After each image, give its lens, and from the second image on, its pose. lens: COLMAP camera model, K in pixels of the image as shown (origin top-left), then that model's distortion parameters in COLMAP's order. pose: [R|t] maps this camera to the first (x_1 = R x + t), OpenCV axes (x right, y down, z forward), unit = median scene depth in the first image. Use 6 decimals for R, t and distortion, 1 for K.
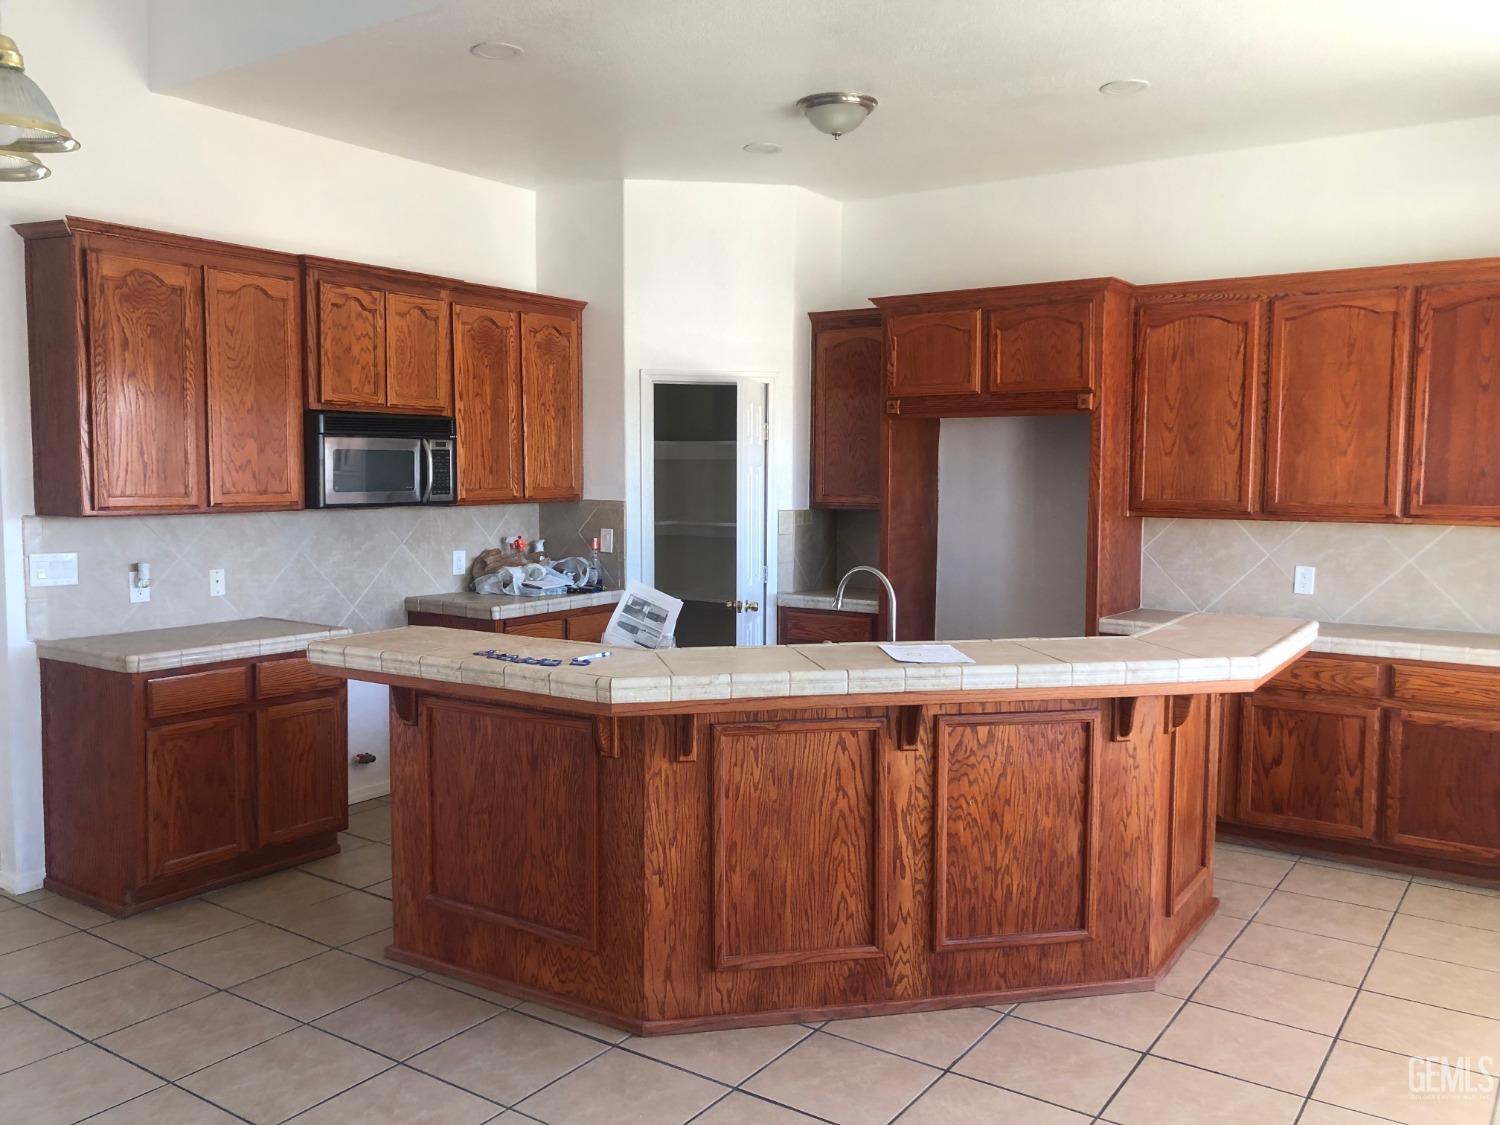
lens RADIAL K [[1223.9, 0, 741.3], [0, 1223.9, 560.7], [0, 0, 1]] dist [0.015534, -0.001255]
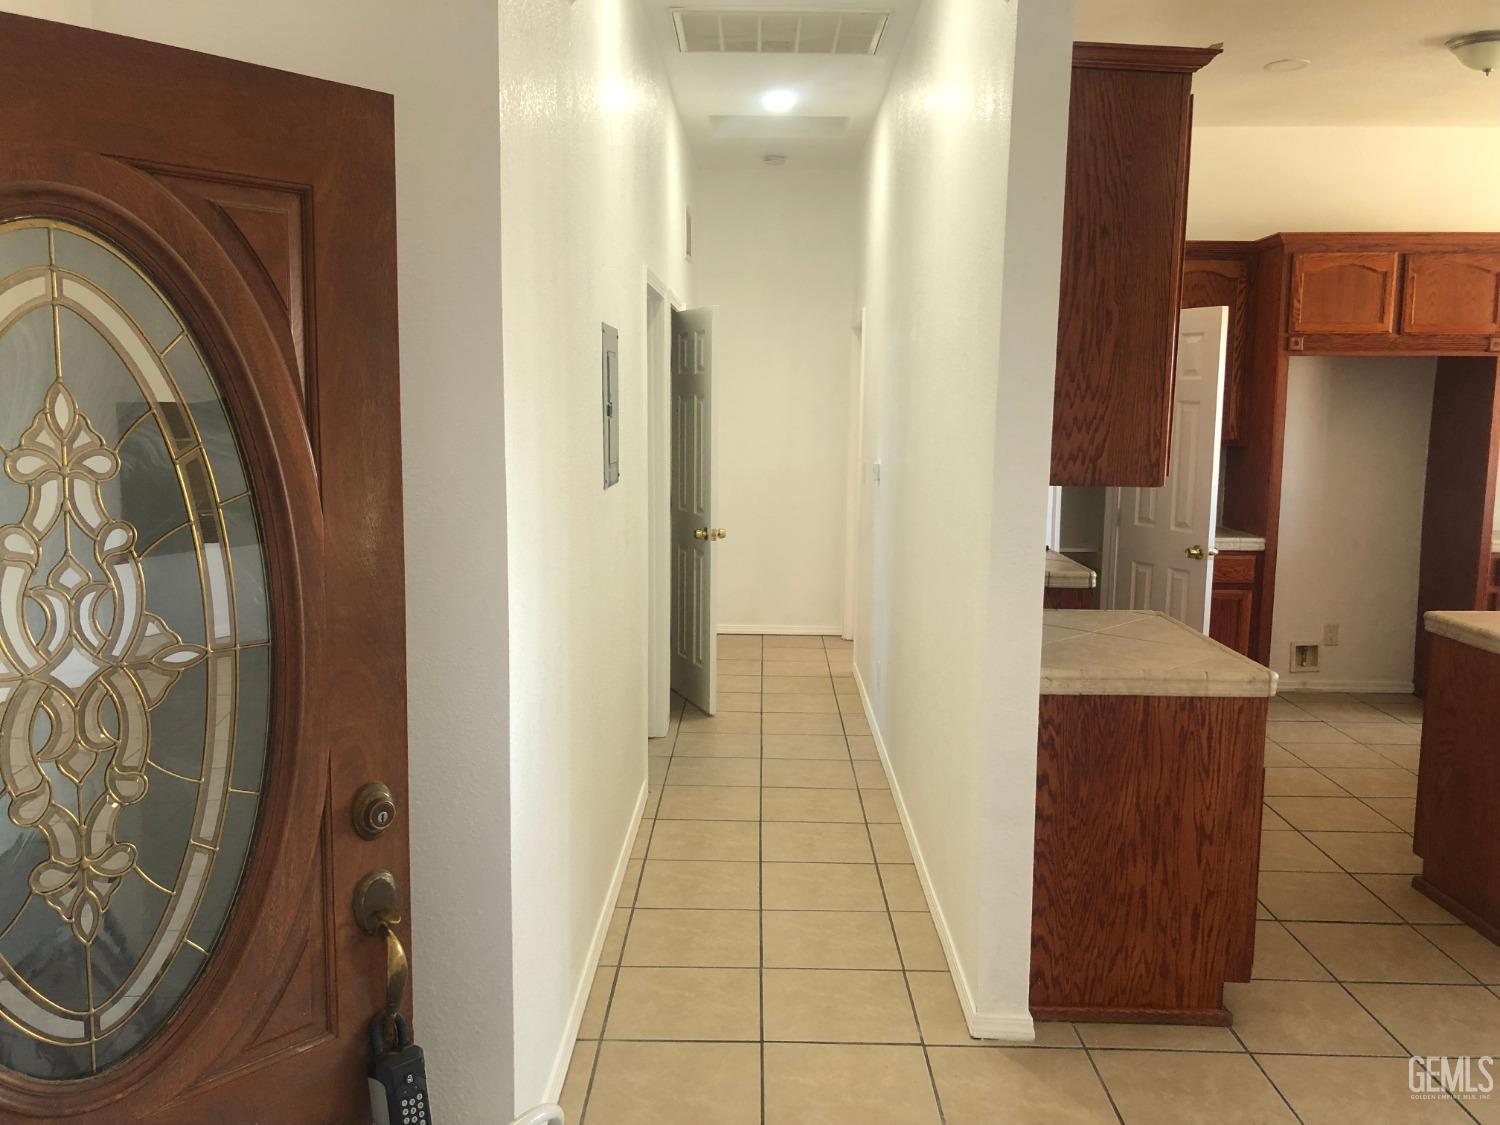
lens RADIAL K [[1223.9, 0, 741.3], [0, 1223.9, 560.7], [0, 0, 1]] dist [0.015534, -0.001255]
pose [[0.828776, -0.073232, 0.554768, -1.019942], [0.037715, 0.996455, 0.075194, -0.049958], [-0.558308, -0.041396, 0.828600, 0.502809]]
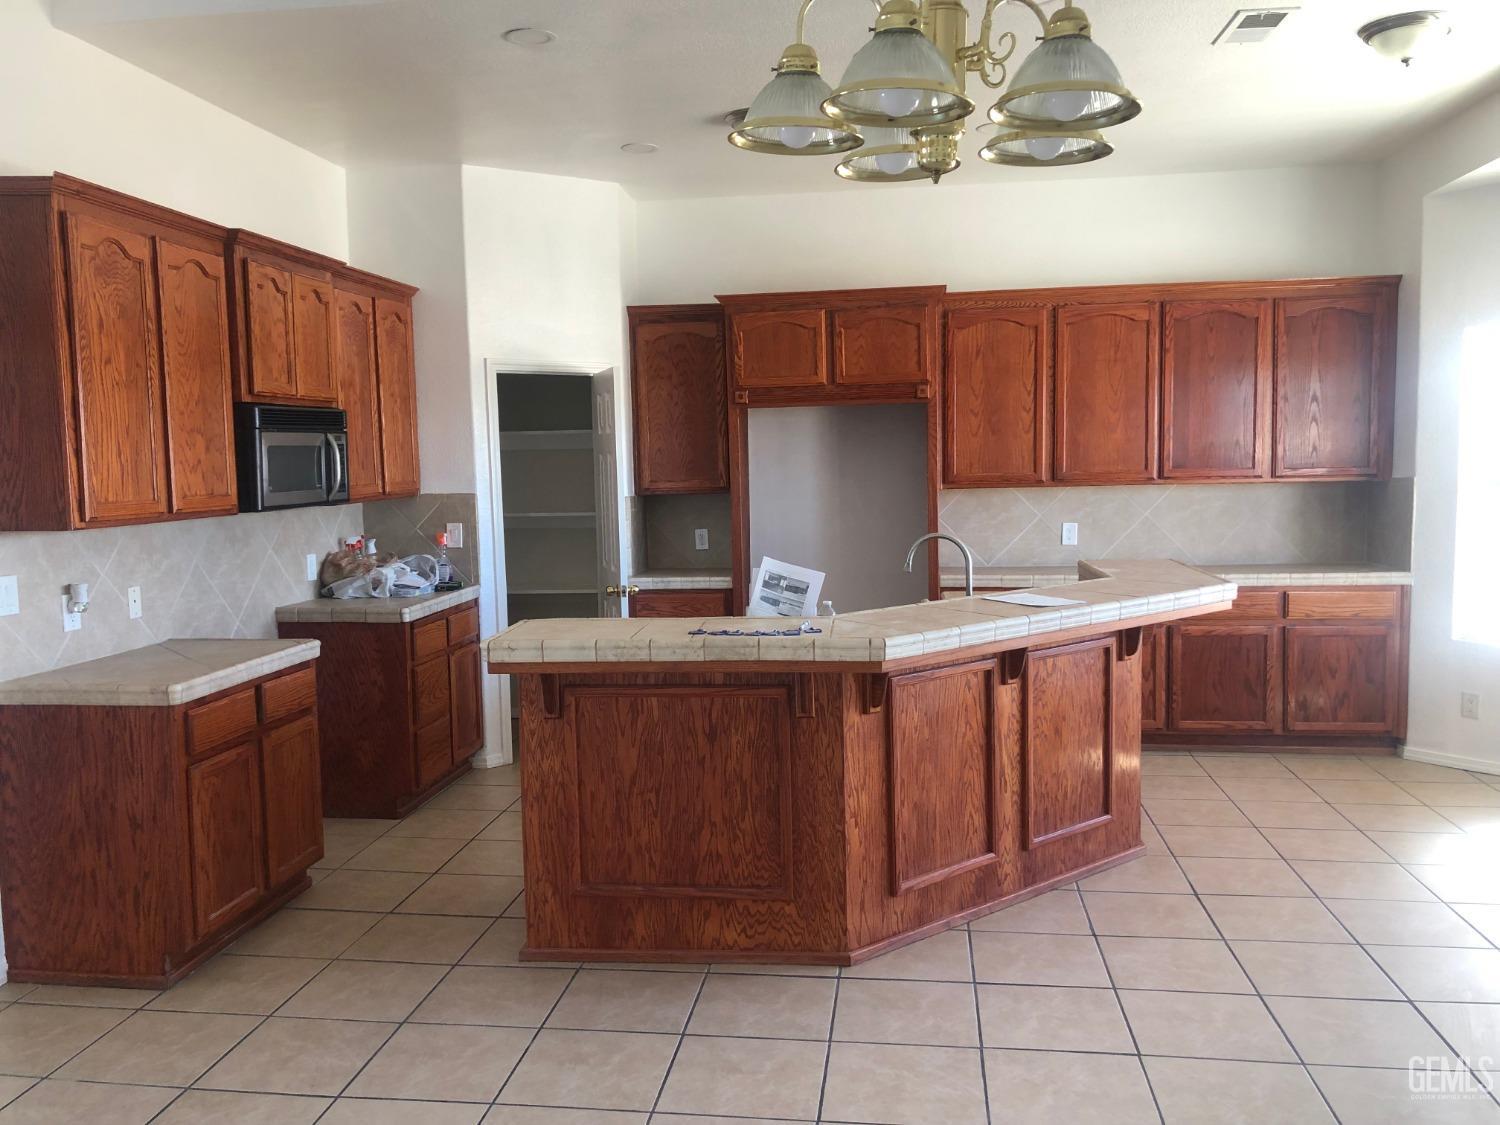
lens RADIAL K [[1225.3, 0, 731.9], [0, 1225.3, 559.6], [0, 0, 1]] dist [0.050974, -0.064139]
pose [[0.894680, -0.063485, 0.442173, -0.459648], [0.061322, 0.997933, 0.019200, -0.003527], [-0.442478, 0.009937, 0.896724, 0.035267]]
